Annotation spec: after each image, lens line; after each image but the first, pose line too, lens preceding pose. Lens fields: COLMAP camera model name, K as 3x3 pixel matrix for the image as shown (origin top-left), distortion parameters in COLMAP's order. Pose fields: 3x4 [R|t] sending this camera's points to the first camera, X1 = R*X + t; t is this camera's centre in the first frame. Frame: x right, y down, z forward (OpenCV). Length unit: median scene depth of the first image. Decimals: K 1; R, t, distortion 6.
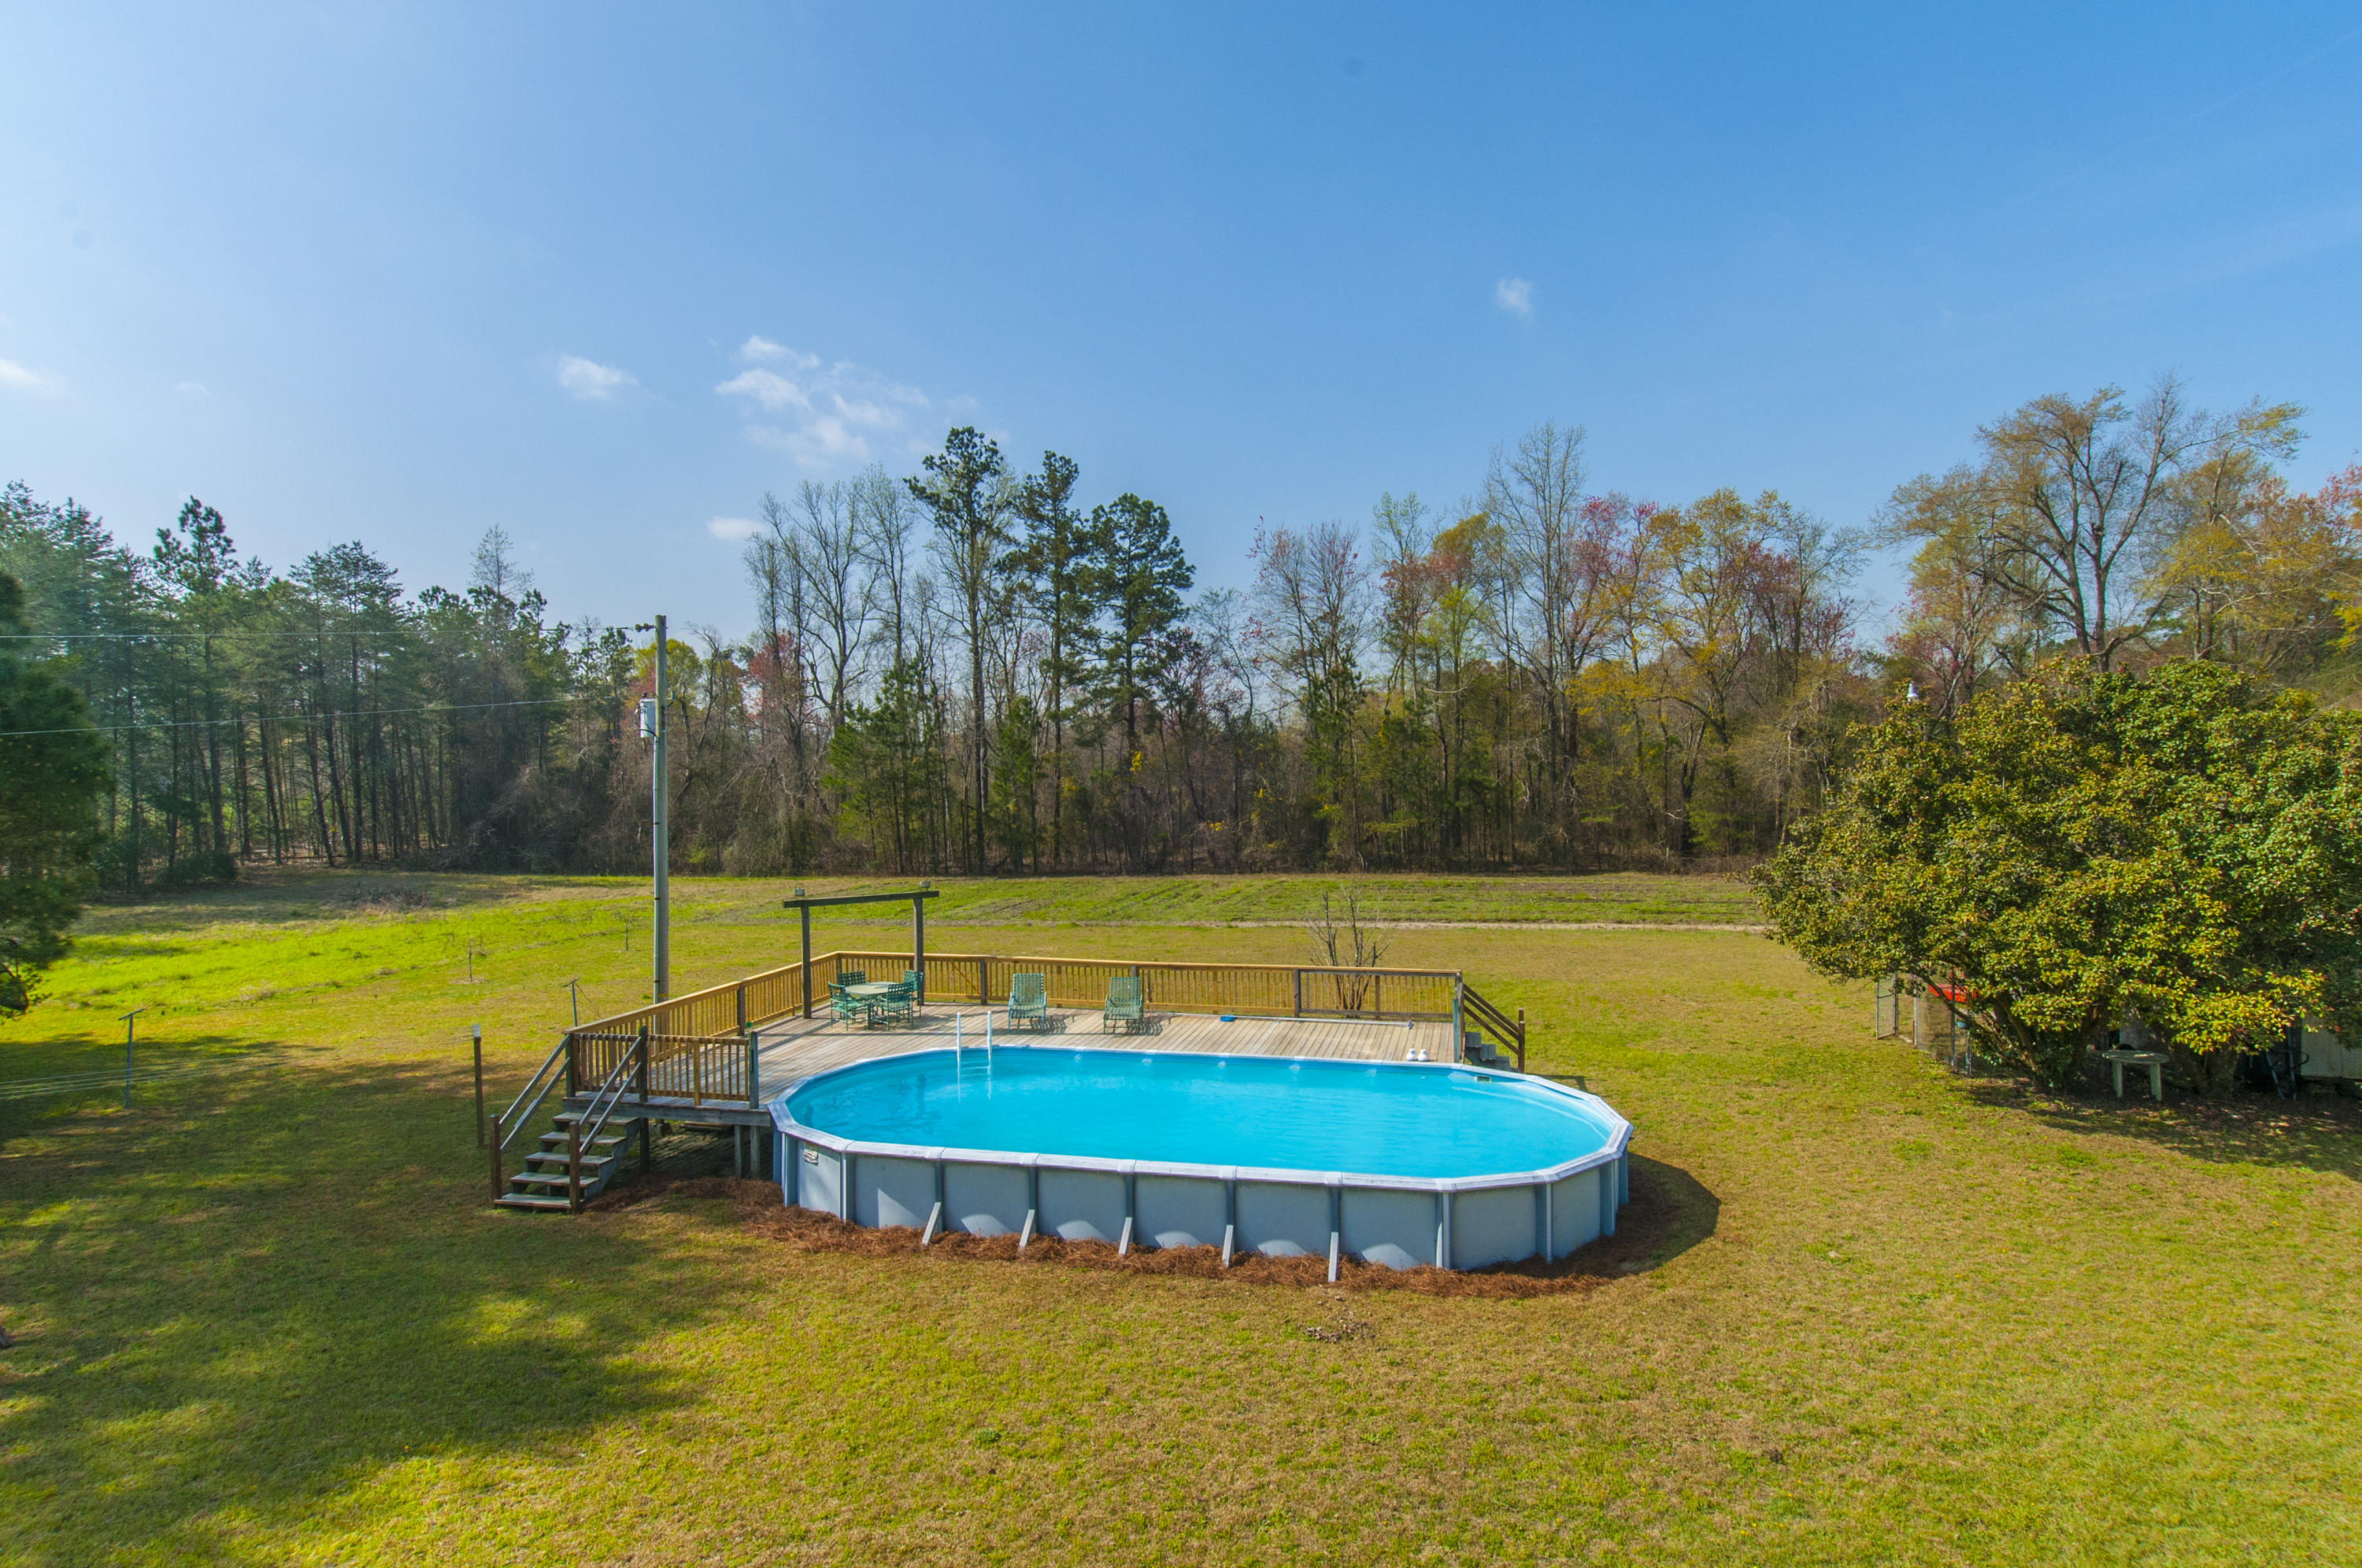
lens RADIAL K [[1215.3, 0, 1200.3], [0, 1215.3, 817.8], [0, 0, 1]] dist [0.002989, 0.000515]
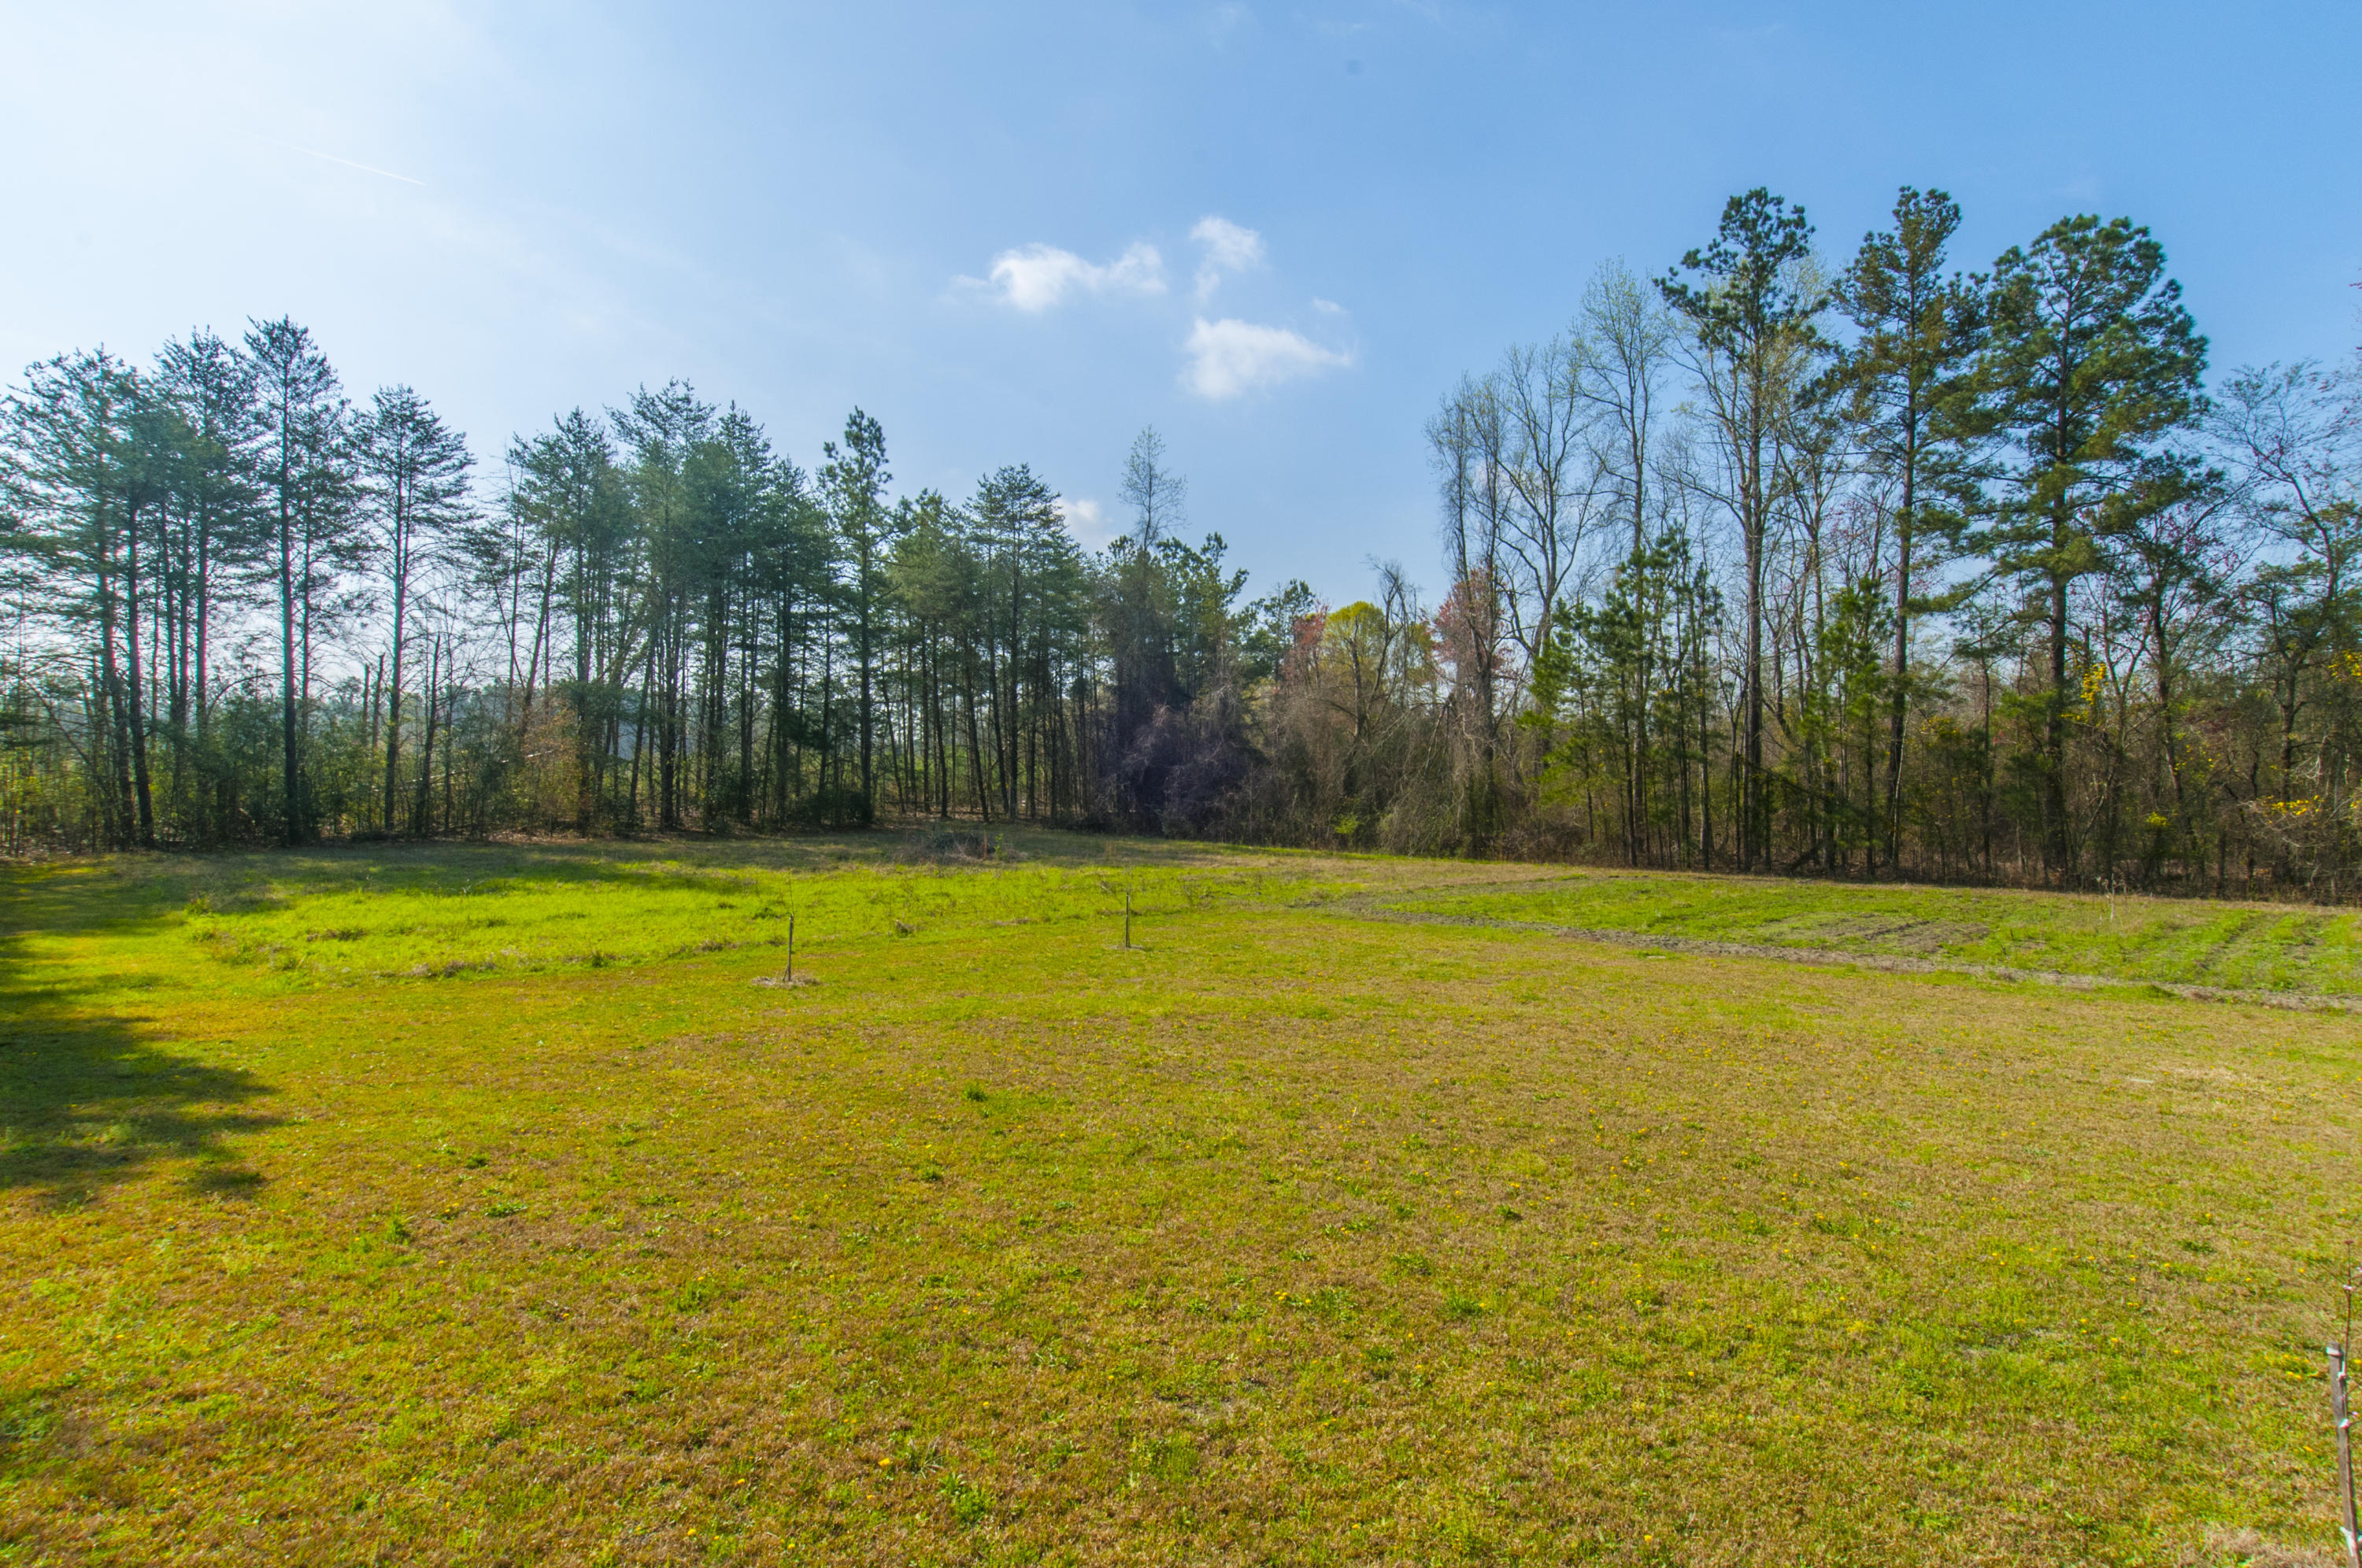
lens RADIAL K [[1215.3, 0, 1198.5], [0, 1215.3, 780.7], [0, 0, 1]] dist [0.002989, 0.000515]
pose [[0.847456, 0.023762, -0.530333, -0.092478], [-0.041900, 0.998875, -0.022201, 0.023485], [0.529209, 0.041035, 0.847499, 0.302034]]
